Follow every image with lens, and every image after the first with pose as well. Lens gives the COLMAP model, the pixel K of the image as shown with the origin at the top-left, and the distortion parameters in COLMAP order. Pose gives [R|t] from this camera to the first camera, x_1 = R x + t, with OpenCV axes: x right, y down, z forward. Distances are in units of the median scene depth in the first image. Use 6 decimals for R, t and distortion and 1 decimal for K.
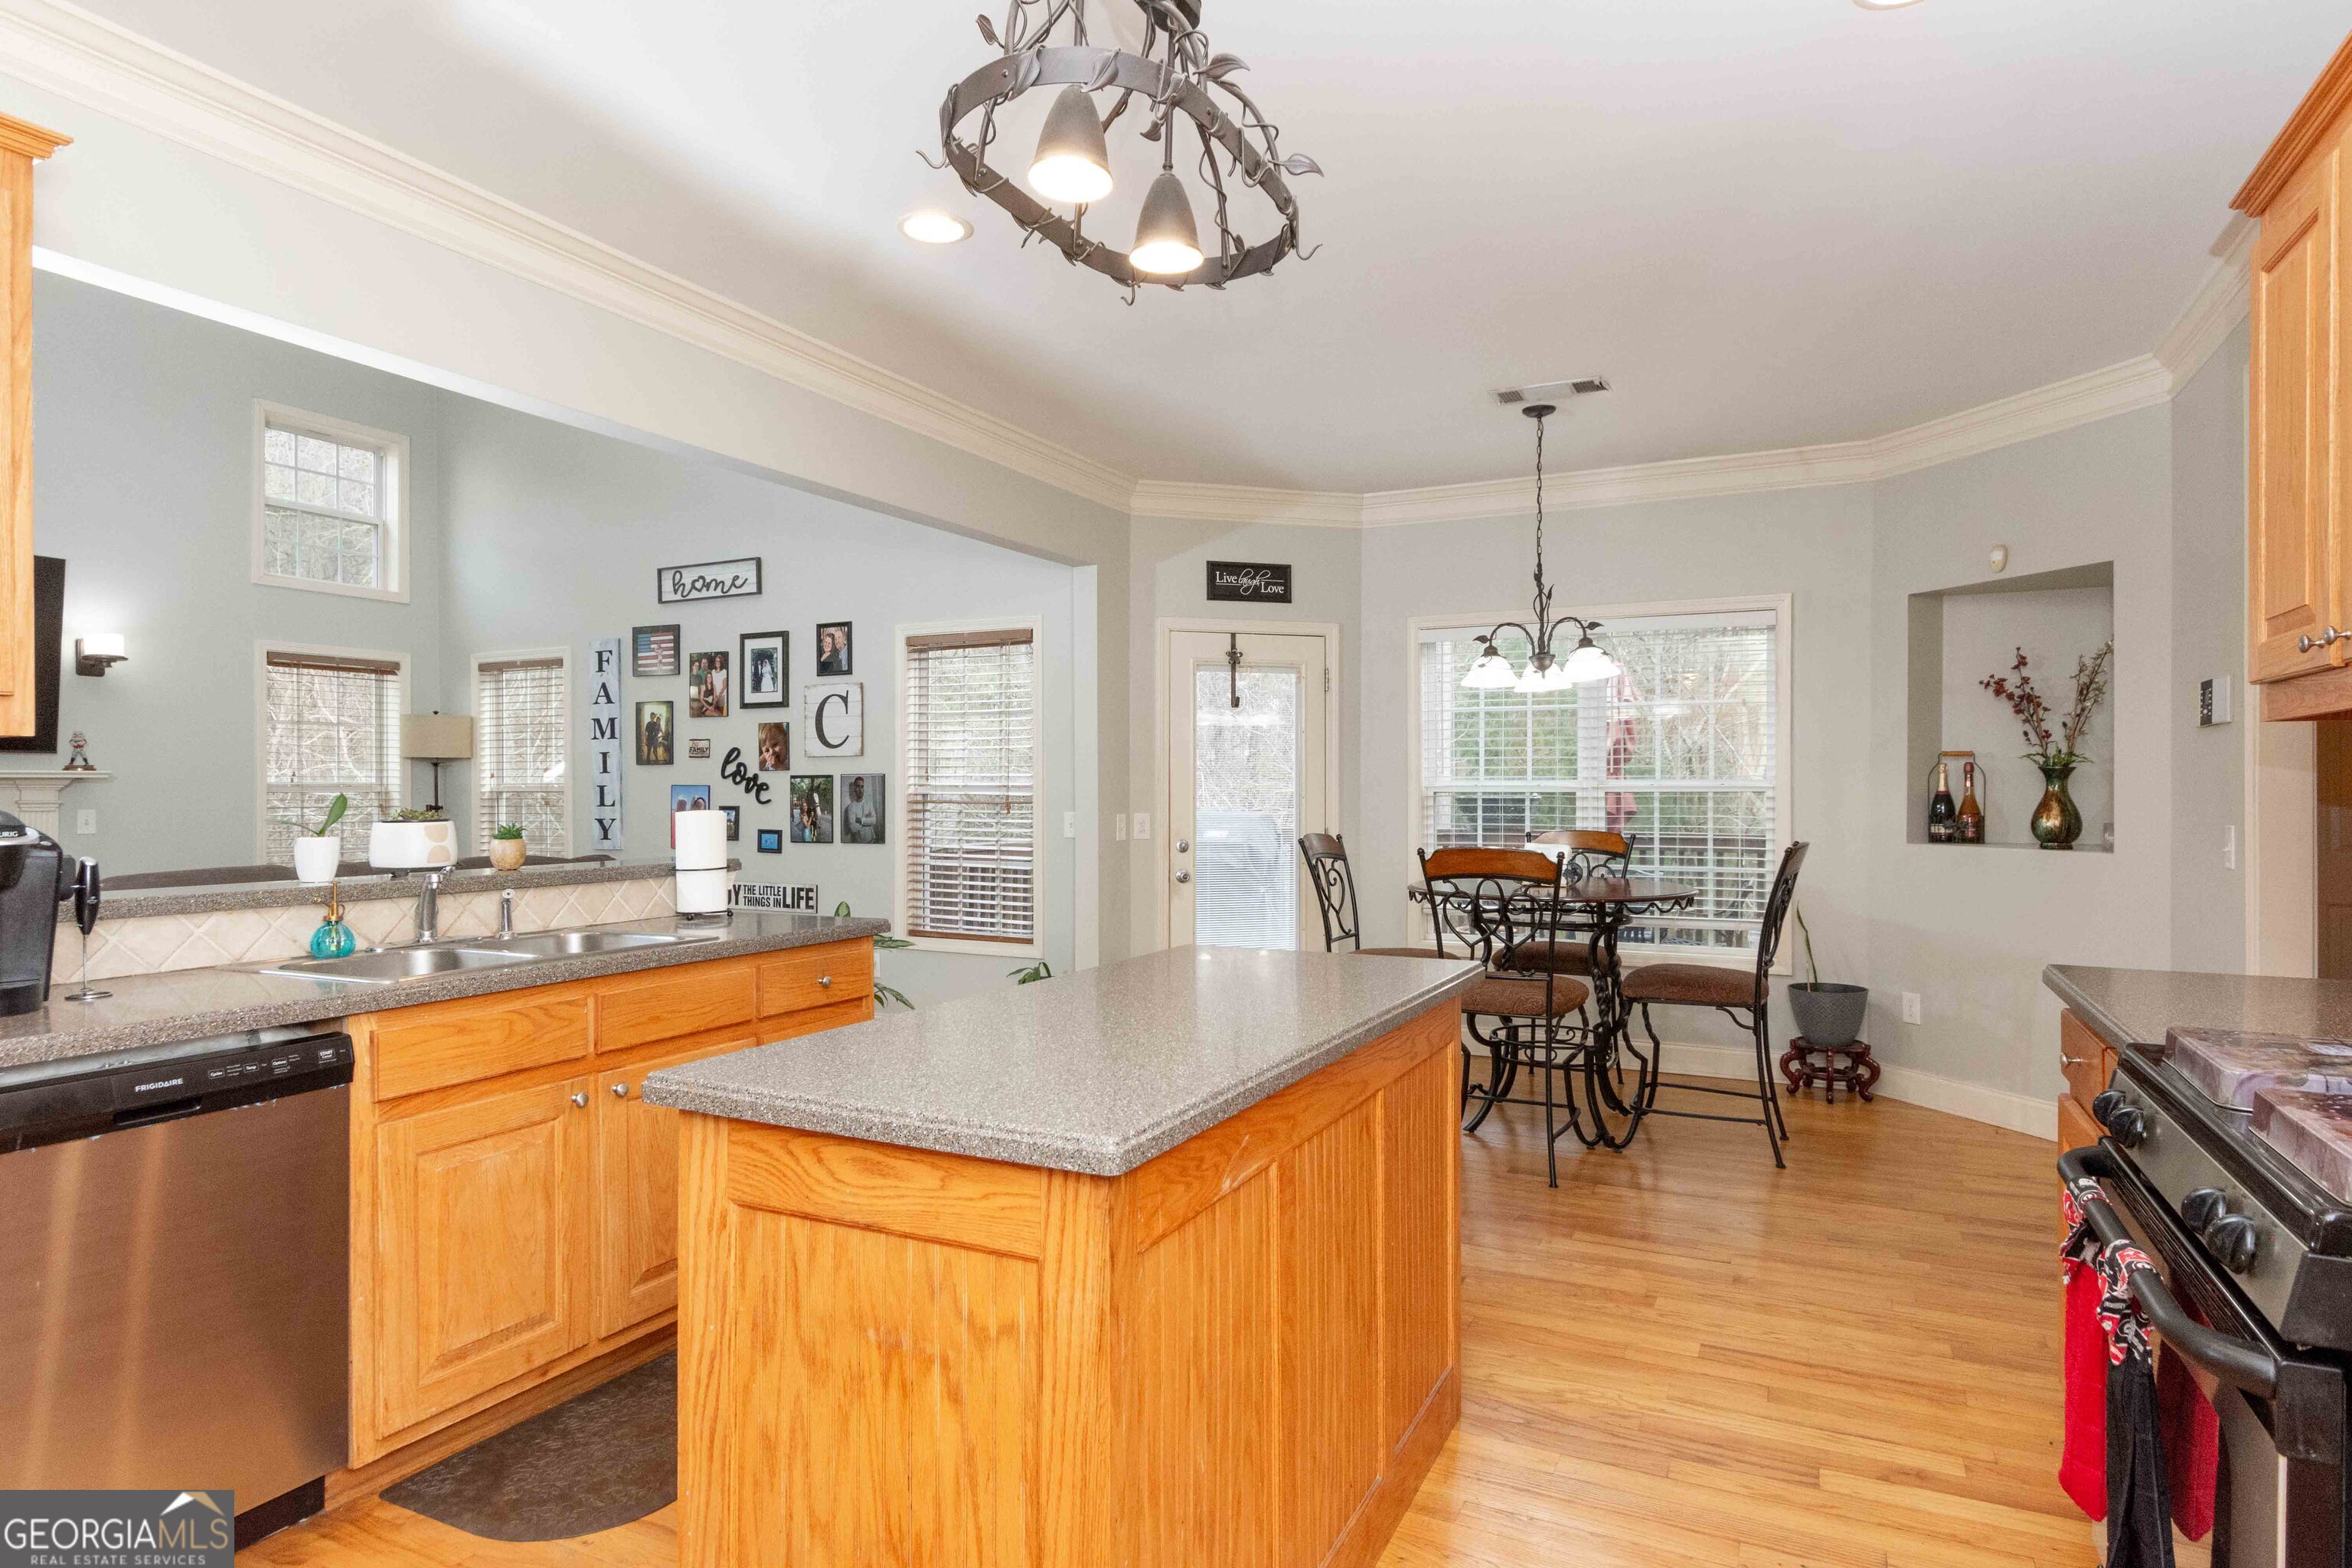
lens RADIAL K [[1305.9, 0, 1157.8], [0, 1305.9, 791.3], [0, 0, 1]] dist [0.000664, -0.007564]
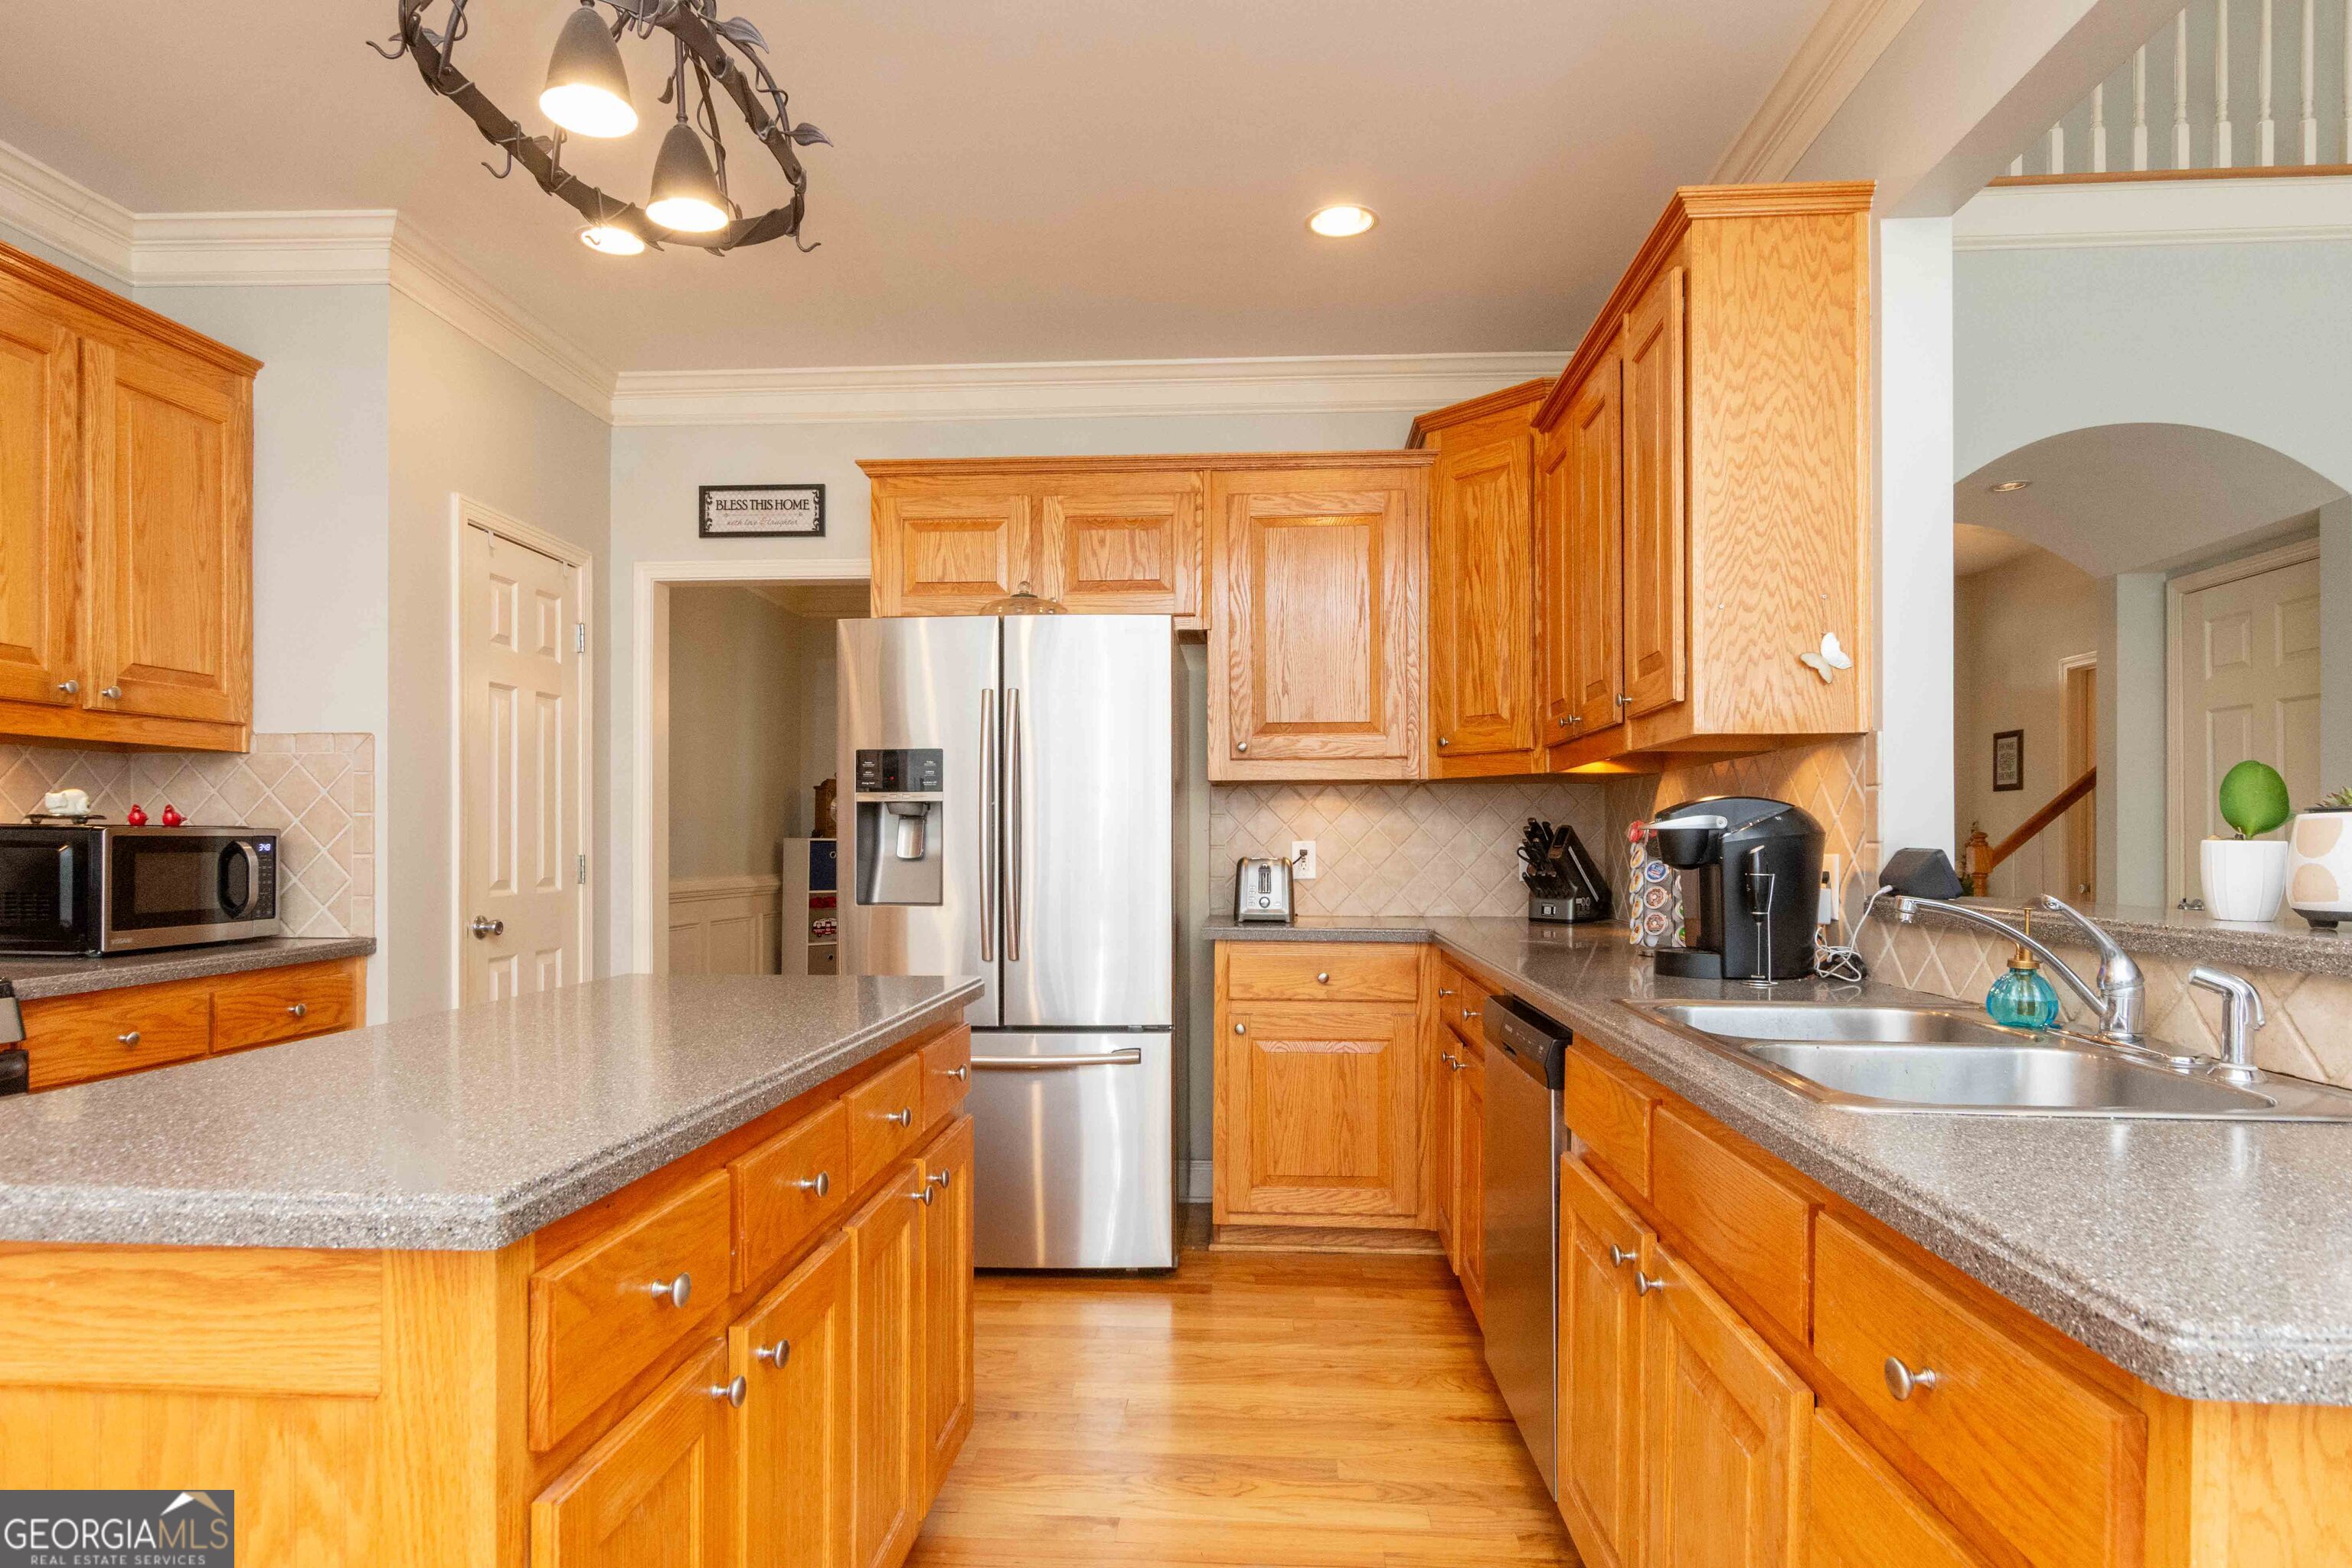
lens RADIAL K [[1334.7, 0, 1184.8], [0, 1334.7, 841.3], [0, 0, 1]] dist [-0.002462, -0.000039]
pose [[-0.919515, 0.000704, -0.393055, -0.002560], [0.000160, 0.999999, 0.001416, 0.014642], [0.393056, 0.001239, -0.919514, 0.578009]]
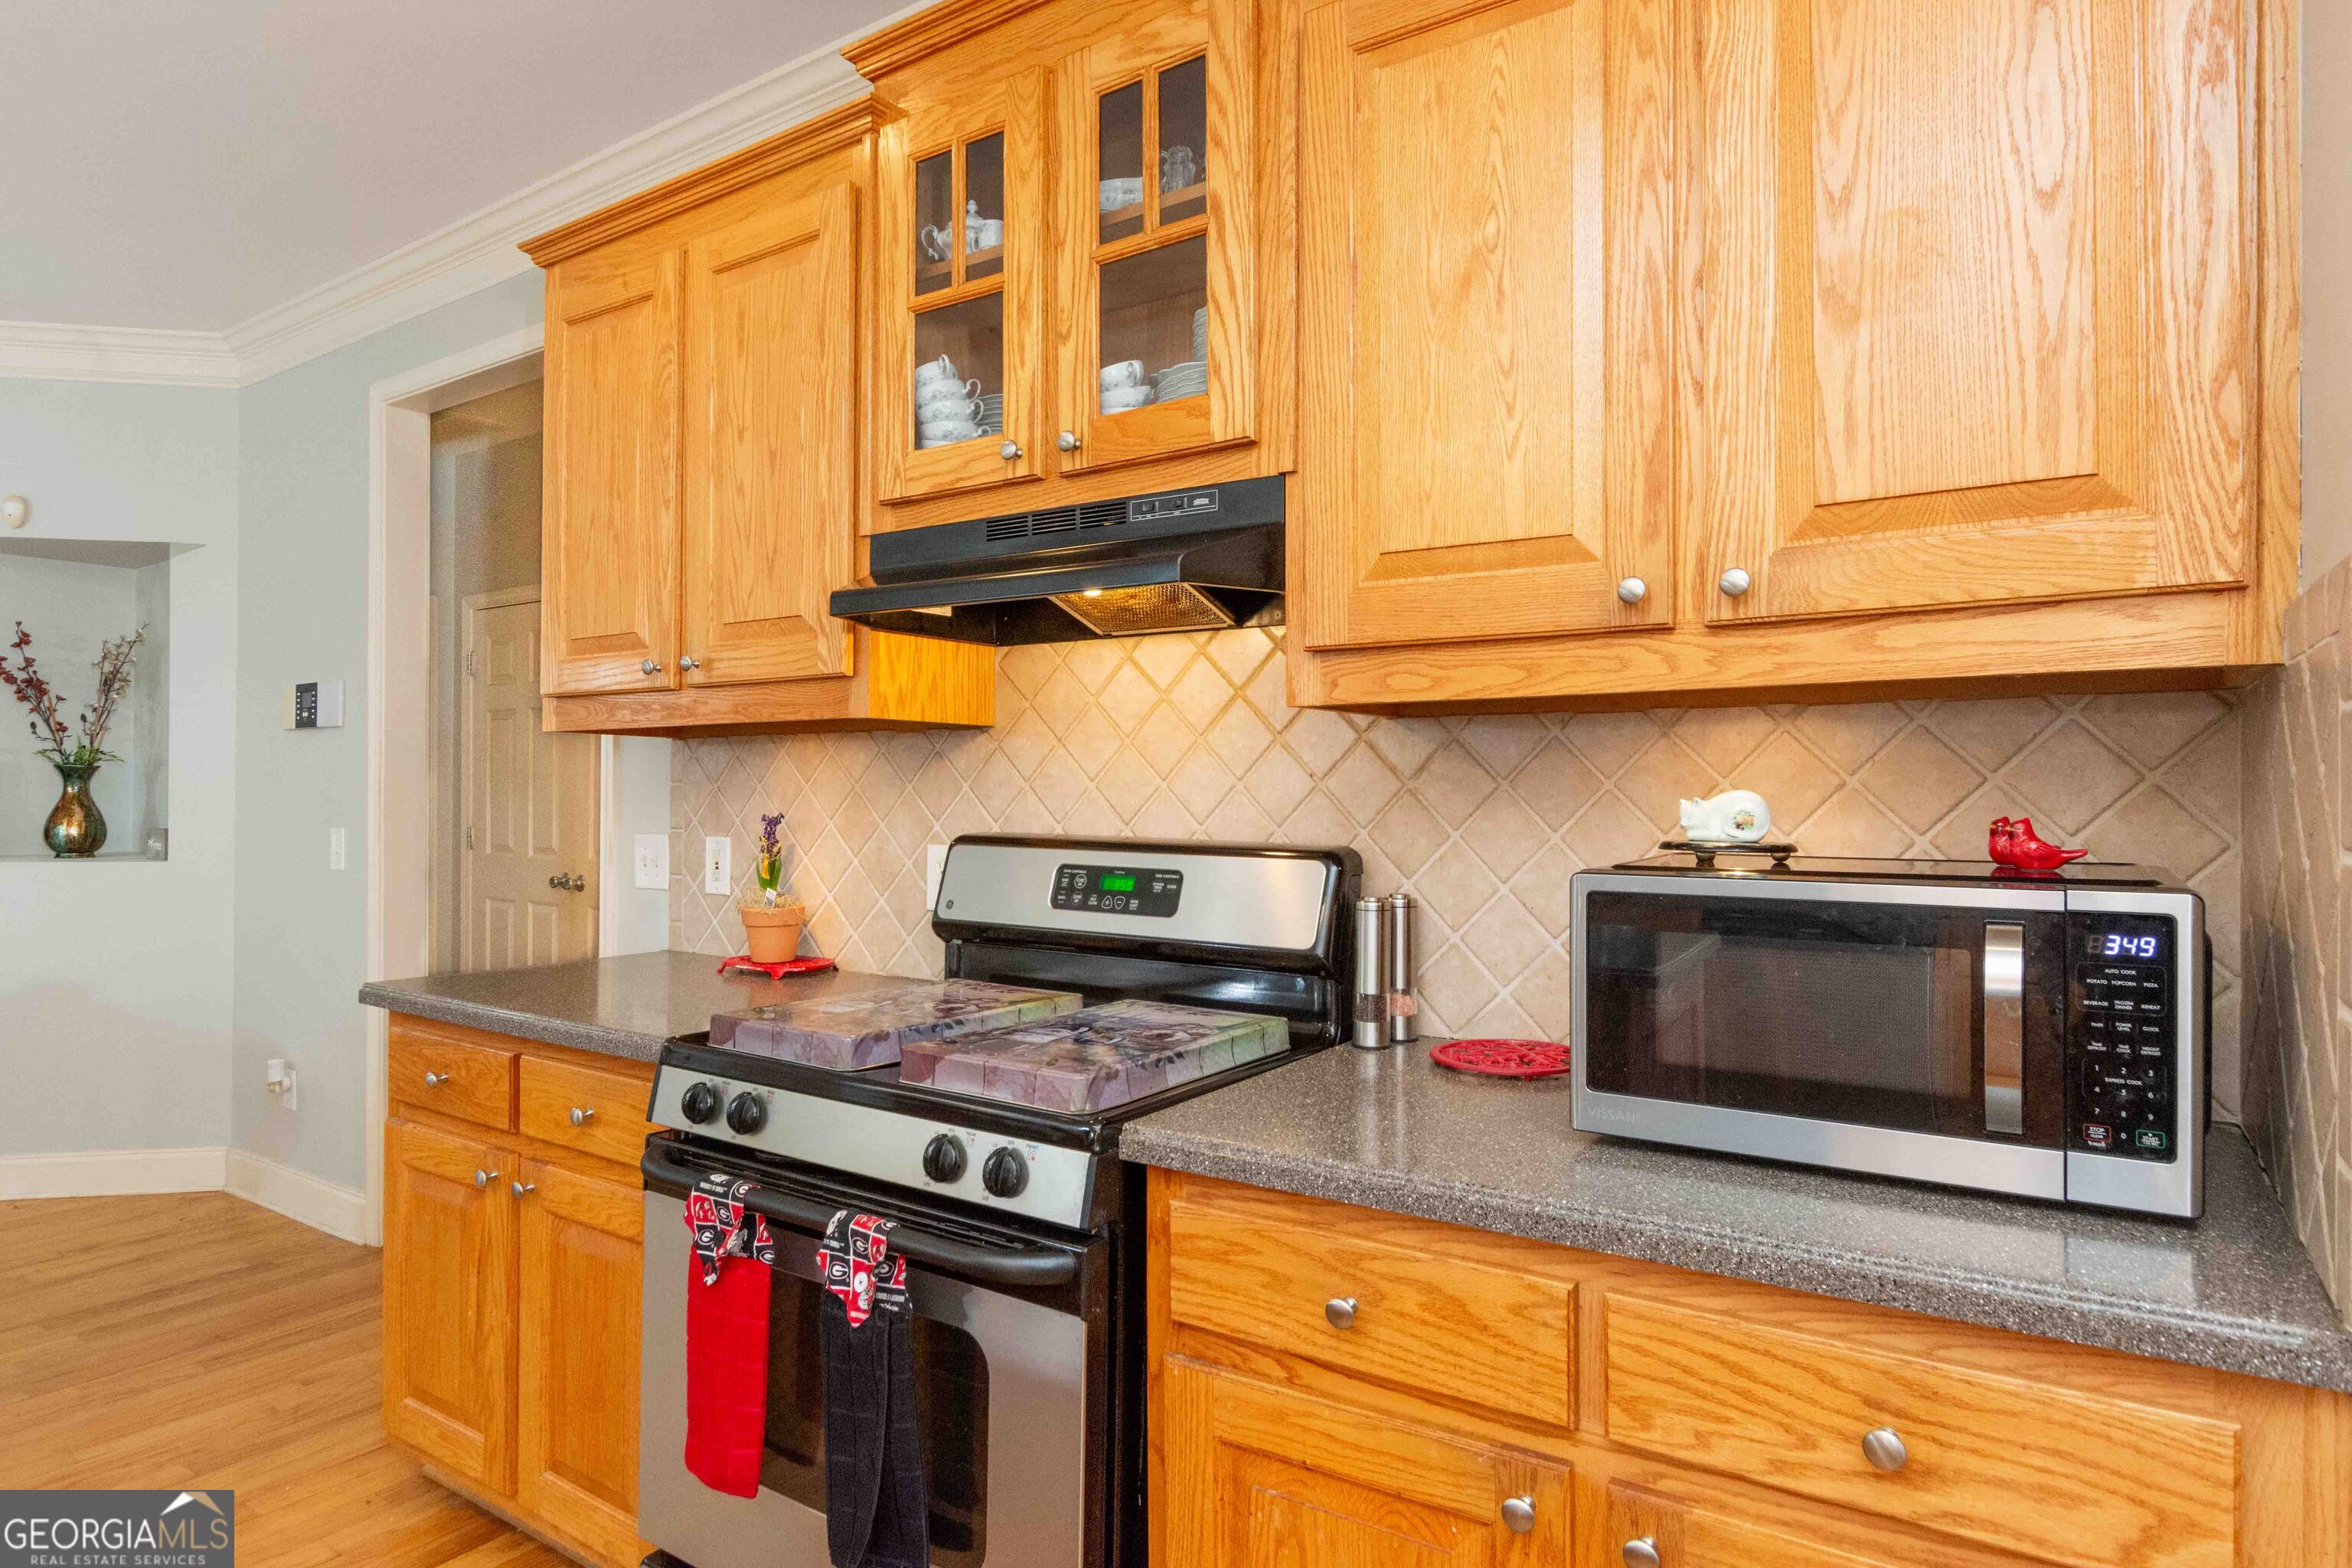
lens RADIAL K [[1340.4, 0, 1176.0], [0, 1340.4, 784.0], [0, 0, 1]] dist [-0.004056, -0.001490]
pose [[0.137714, 0.006250, 0.990452, -0.063760], [-0.000410, 0.999980, -0.006253, -0.000852], [-0.990472, 0.000455, 0.137714, 0.111459]]
